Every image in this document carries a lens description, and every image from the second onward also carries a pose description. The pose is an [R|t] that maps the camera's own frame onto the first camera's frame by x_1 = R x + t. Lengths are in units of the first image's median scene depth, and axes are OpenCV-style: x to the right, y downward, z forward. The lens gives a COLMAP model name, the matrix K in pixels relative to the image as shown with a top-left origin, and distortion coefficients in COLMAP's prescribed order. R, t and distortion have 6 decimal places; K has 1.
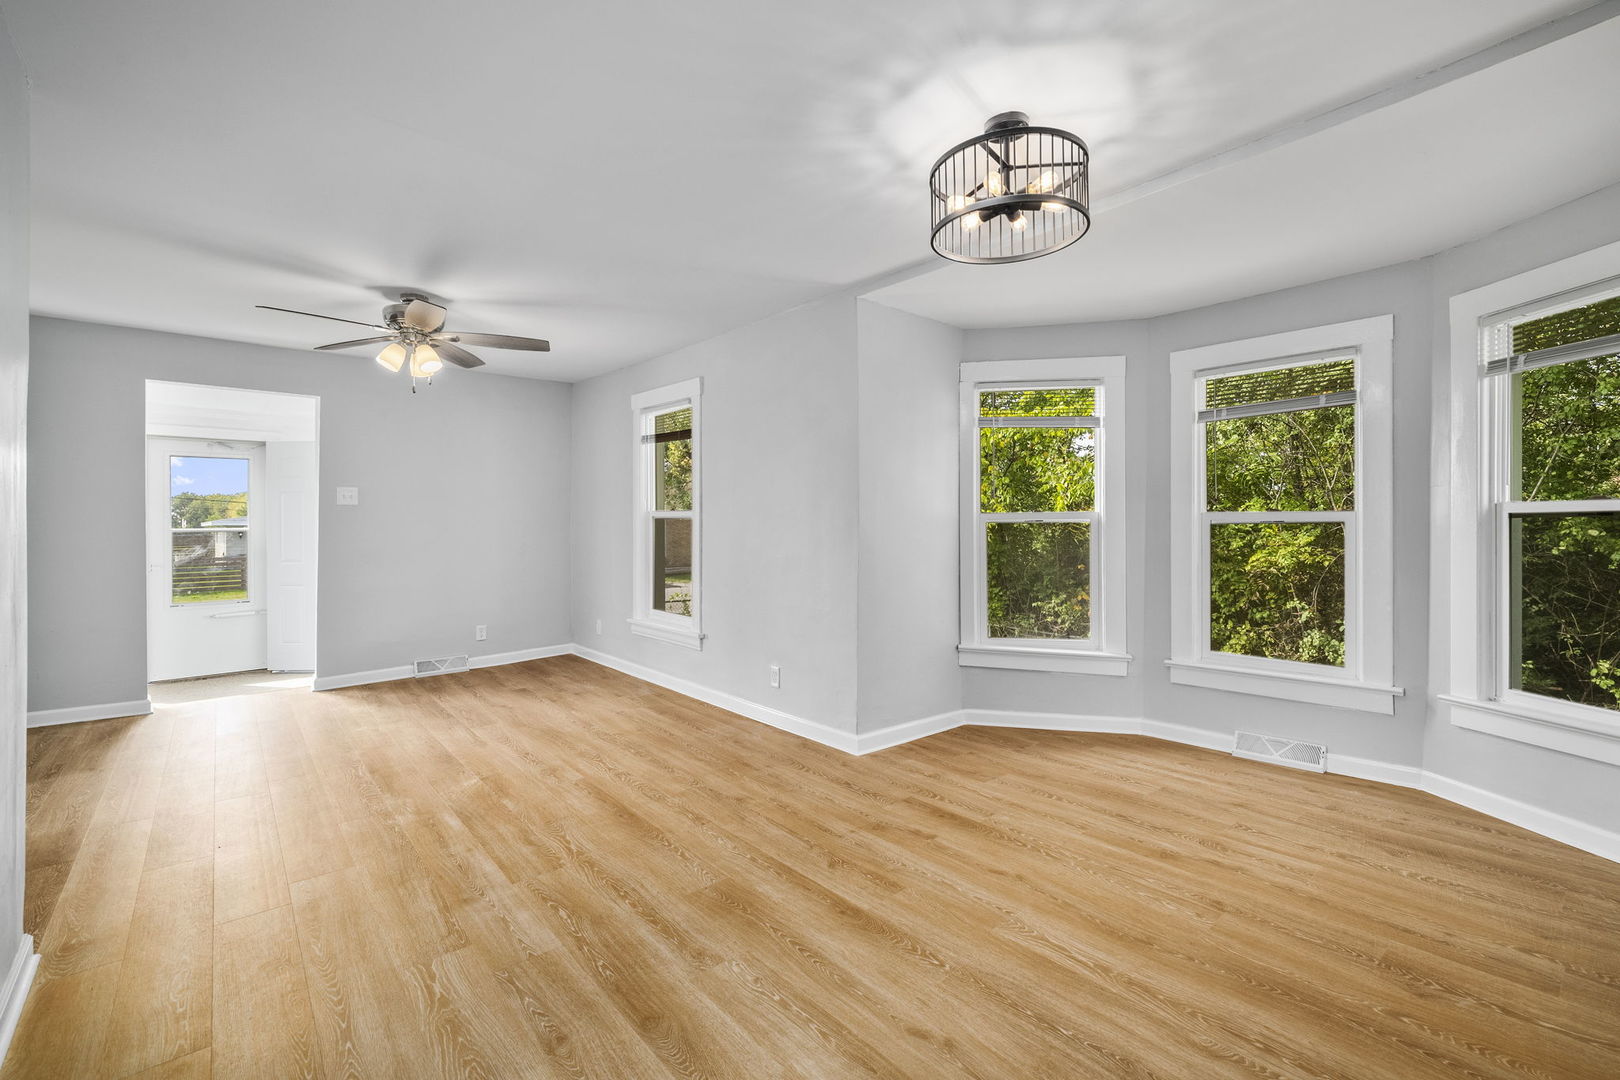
lens RADIAL K [[691.9, 0, 799.1], [0, 691.9, 525.5], [0, 0, 1]] dist [-0.000102, 0.000434]
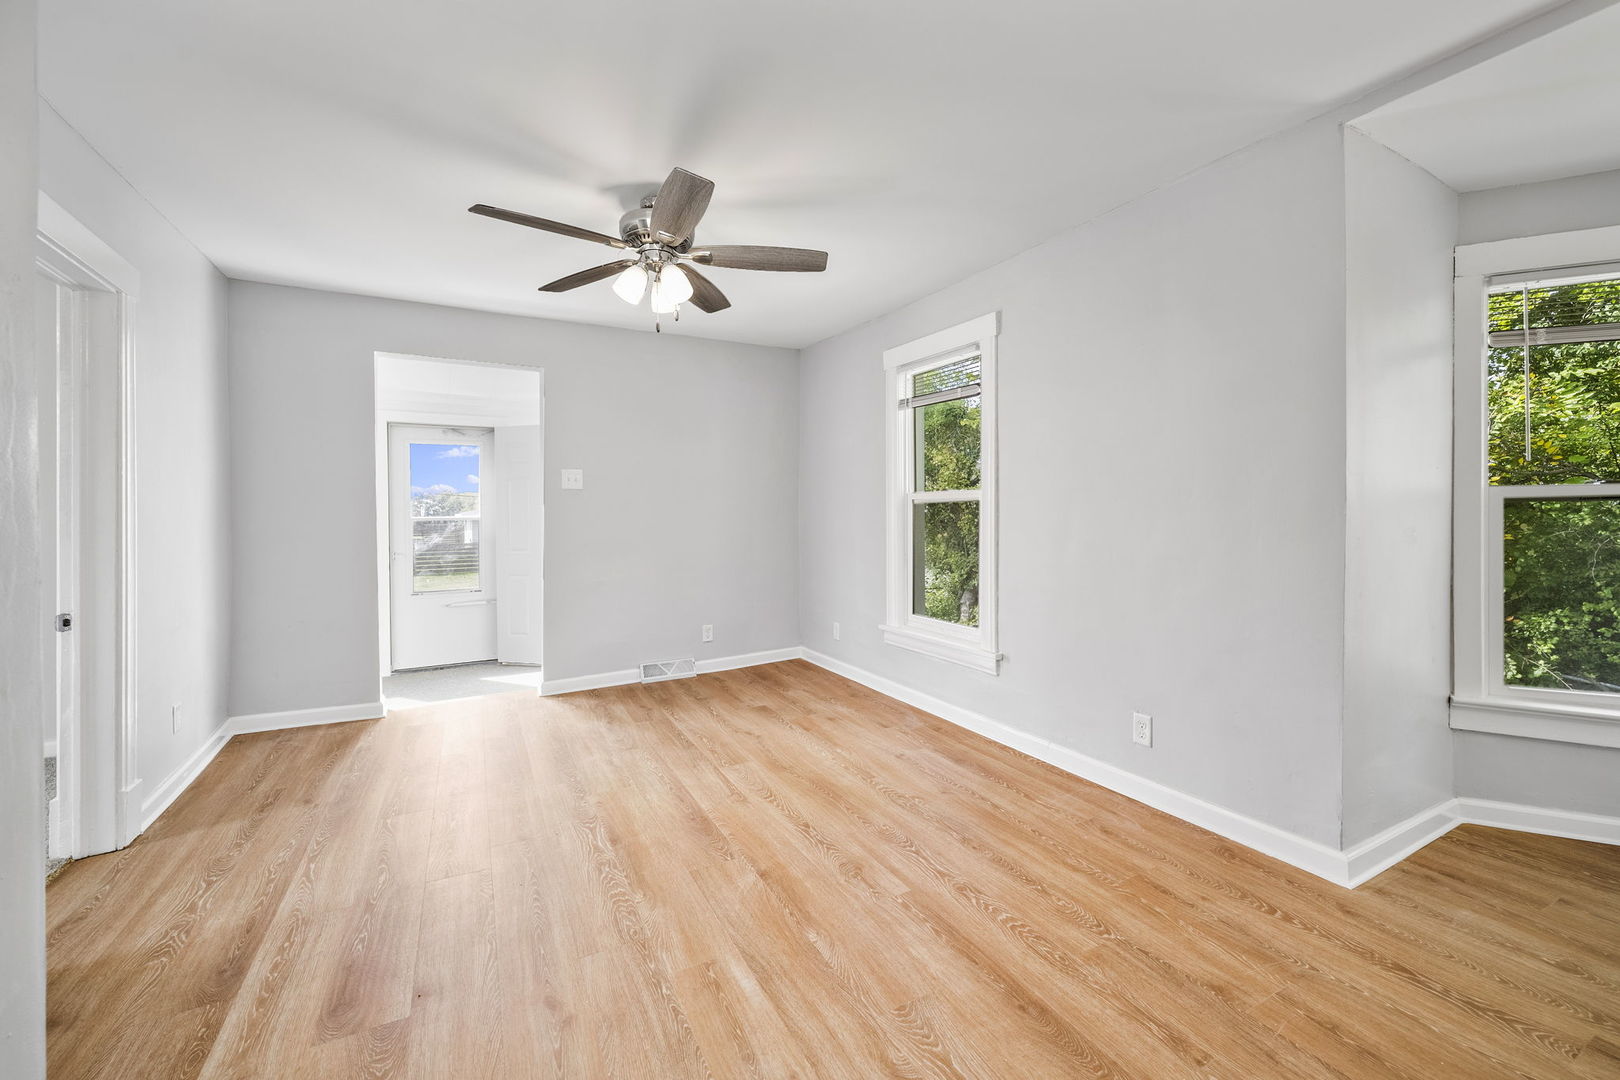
lens RADIAL K [[648.1, 0, 810.7], [0, 648.1, 525.6], [0, 0, 1]] dist [-0.000688, -0.000364]
pose [[0.977553, 0.000725, -0.210687, -0.260474], [0.002438, 0.999888, 0.014753, 0.008373], [0.210674, -0.014936, 0.977442, 0.365151]]
